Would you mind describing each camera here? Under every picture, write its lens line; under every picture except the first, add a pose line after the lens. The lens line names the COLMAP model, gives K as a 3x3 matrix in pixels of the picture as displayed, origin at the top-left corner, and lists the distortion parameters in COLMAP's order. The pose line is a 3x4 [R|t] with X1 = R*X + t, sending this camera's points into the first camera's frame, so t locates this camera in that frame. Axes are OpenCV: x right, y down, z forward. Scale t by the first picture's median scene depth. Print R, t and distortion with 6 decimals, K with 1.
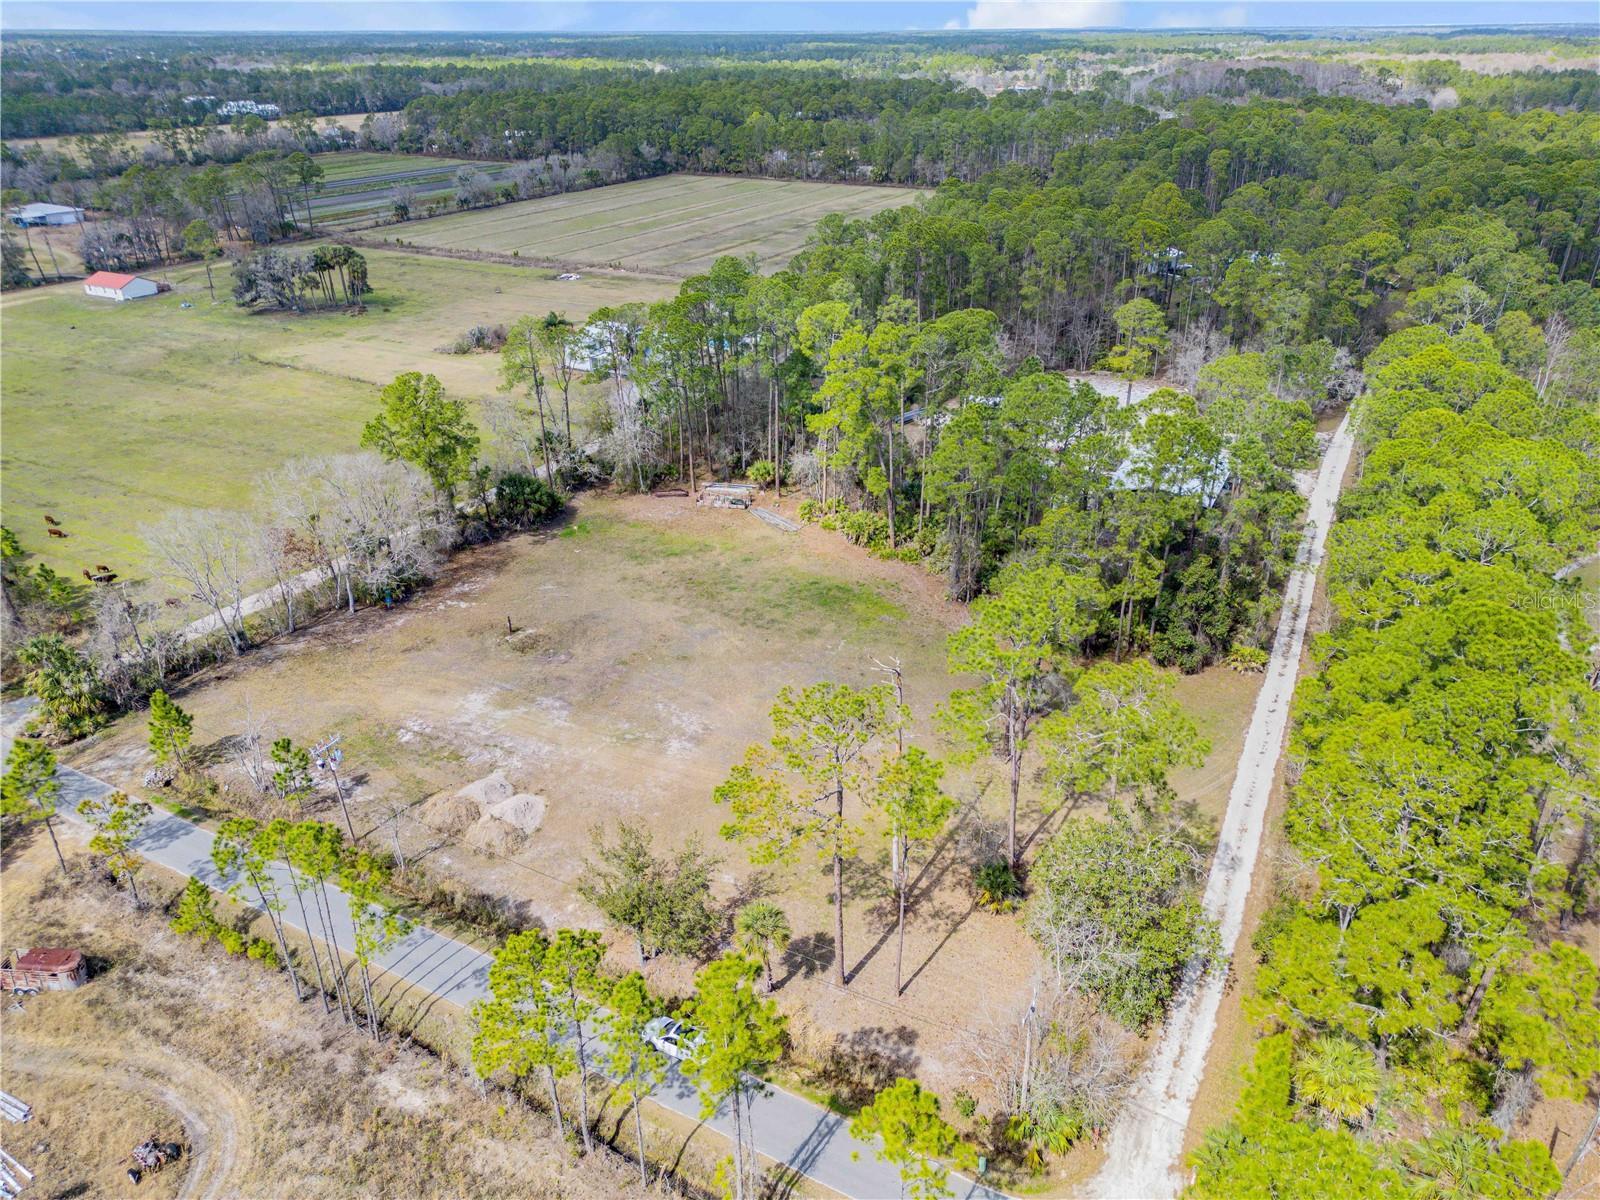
lens RADIAL K [[1119.8, 0, 804.8], [0, 1119.8, 606.3], [0, 0, 1]] dist [0.066457, -0.051816]
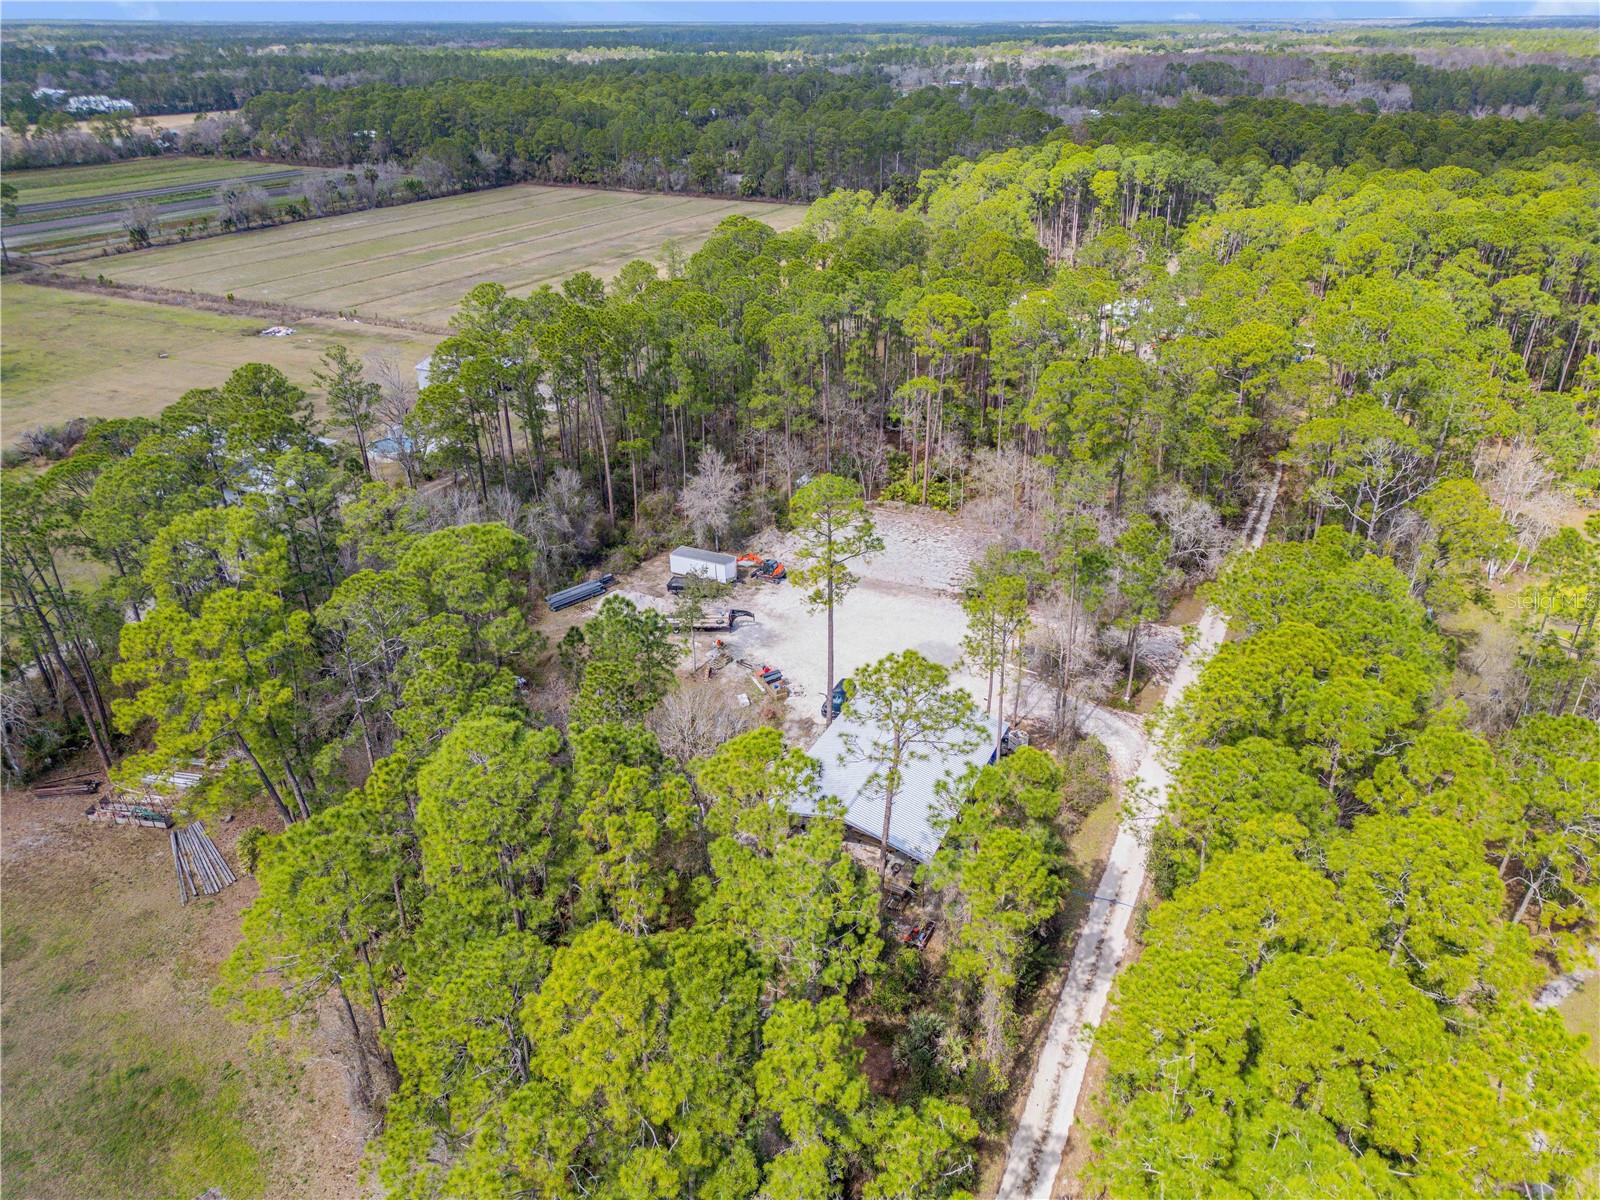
lens RADIAL K [[1119.8, 0, 800.0], [0, 1119.8, 600.0], [0, 0, 1]] dist [0.101569, -0.105478]
pose [[0.999756, -0.009680, 0.019863, 0.083456], [0.009683, 0.999953, -0.000074, -0.064196], [-0.019861, 0.000266, 0.999803, 0.128423]]
